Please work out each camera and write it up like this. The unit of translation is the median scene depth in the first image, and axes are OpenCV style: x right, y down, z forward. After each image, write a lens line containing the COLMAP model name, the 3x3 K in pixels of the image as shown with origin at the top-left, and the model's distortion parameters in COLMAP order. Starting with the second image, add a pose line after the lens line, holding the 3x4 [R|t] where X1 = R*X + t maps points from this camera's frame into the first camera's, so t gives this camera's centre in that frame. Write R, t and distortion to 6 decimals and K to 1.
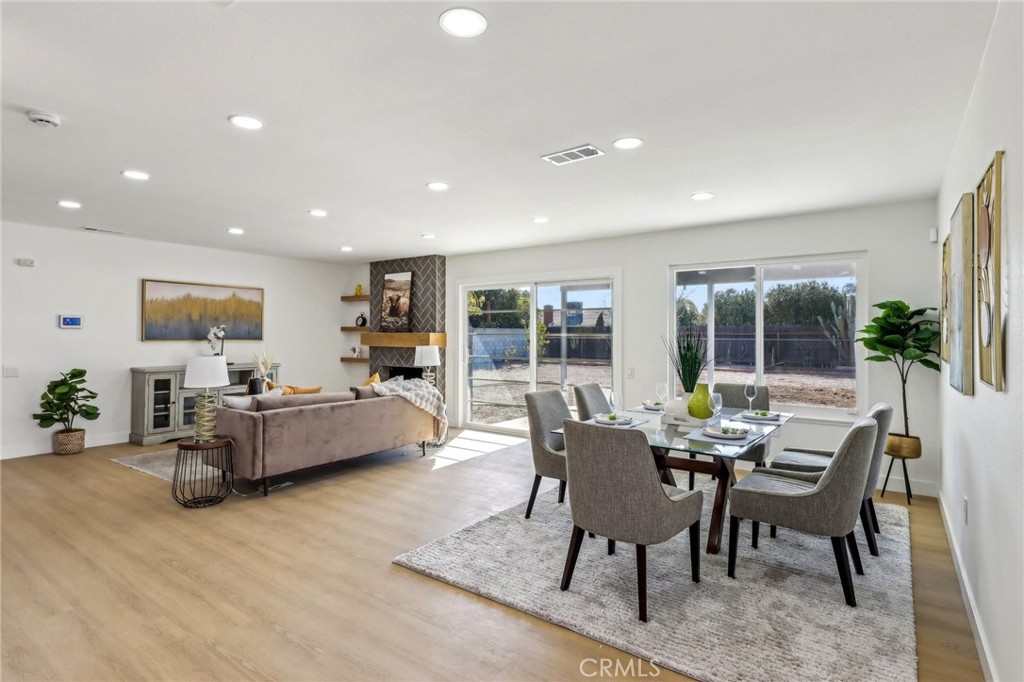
lens RADIAL K [[518.1, 0, 515.6], [0, 518.1, 328.8], [0, 0, 1]] dist [0.001510, -0.008159]
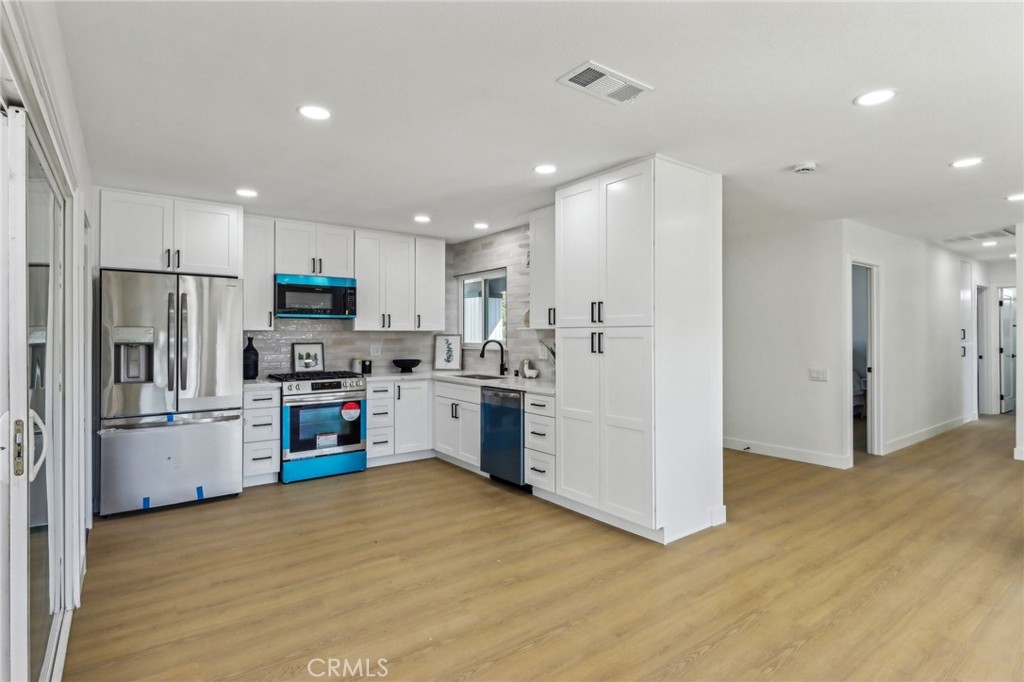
lens RADIAL K [[518.8, 0, 512.0], [0, 518.8, 341.0], [0, 0, 1]] dist [0.000851, -0.000028]
pose [[-0.306891, 0.006352, -0.951723, 0.229814], [0.010749, 0.999937, 0.003208, 0.004489], [0.951684, -0.009245, -0.306940, 0.296610]]
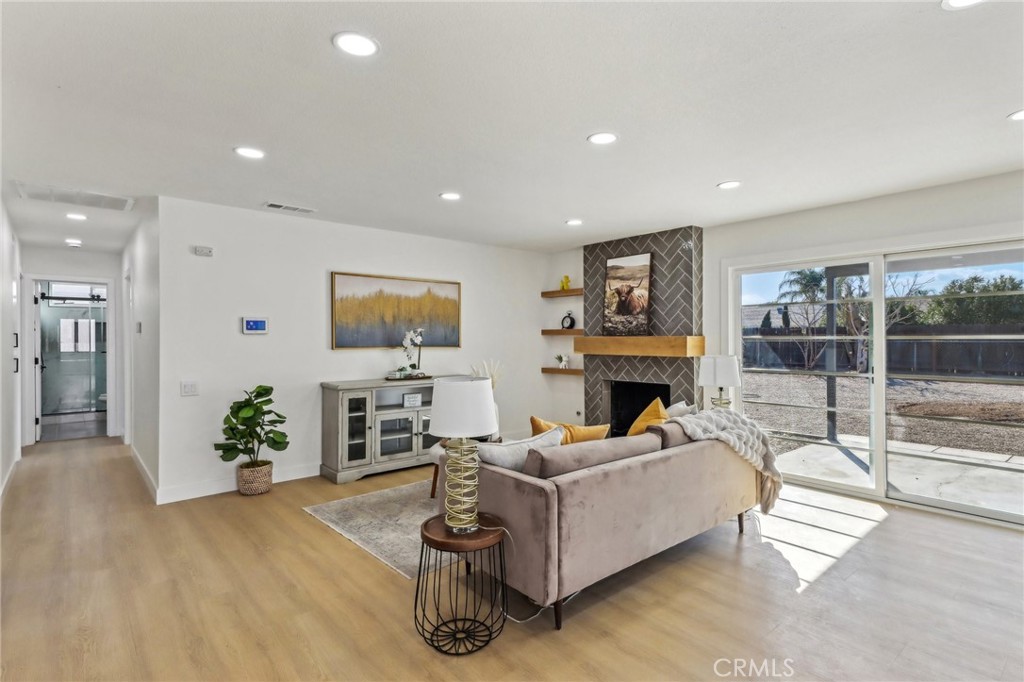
lens RADIAL K [[510.6, 0, 512.0], [0, 510.6, 341.0], [0, 0, 1]] dist [0.027216, 0.000028]
pose [[0.970504, -0.005612, -0.241021, -0.266437], [0.009659, 0.999831, 0.015615, 0.001268], [0.240893, -0.017482, 0.970394, 0.304070]]
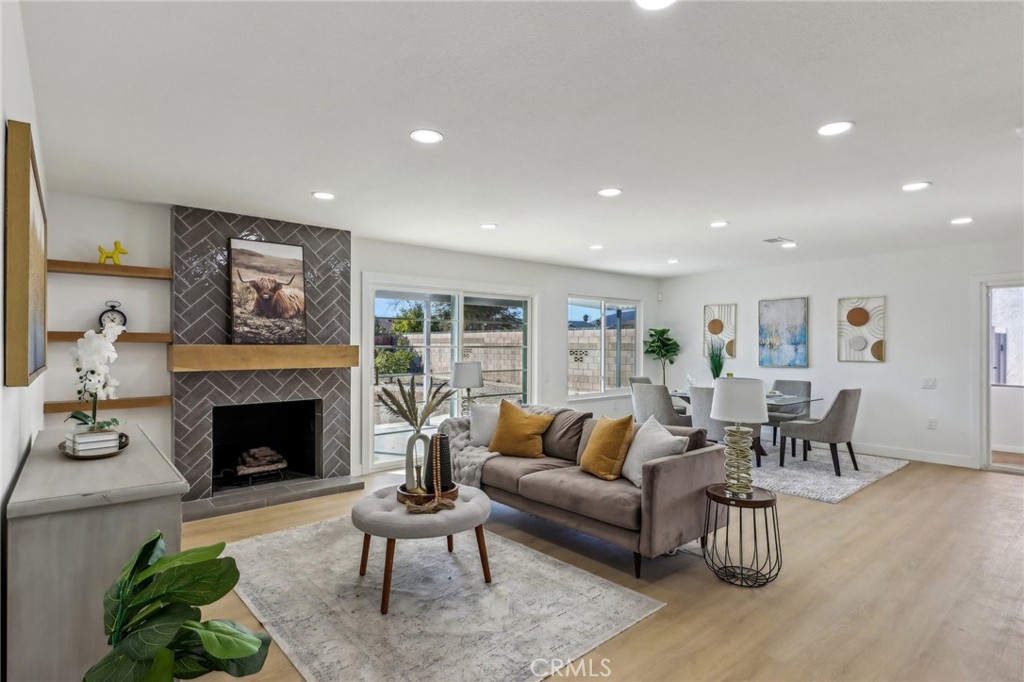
lens RADIAL K [[518.8, 0, 512.0], [0, 518.8, 341.0], [0, 0, 1]] dist [0.000851, -0.000028]
pose [[0.248046, 0.003949, 0.968740, -0.910638], [-0.011040, 0.999938, -0.001249, 0.000792], [-0.968685, -0.010385, 0.248075, 0.736254]]
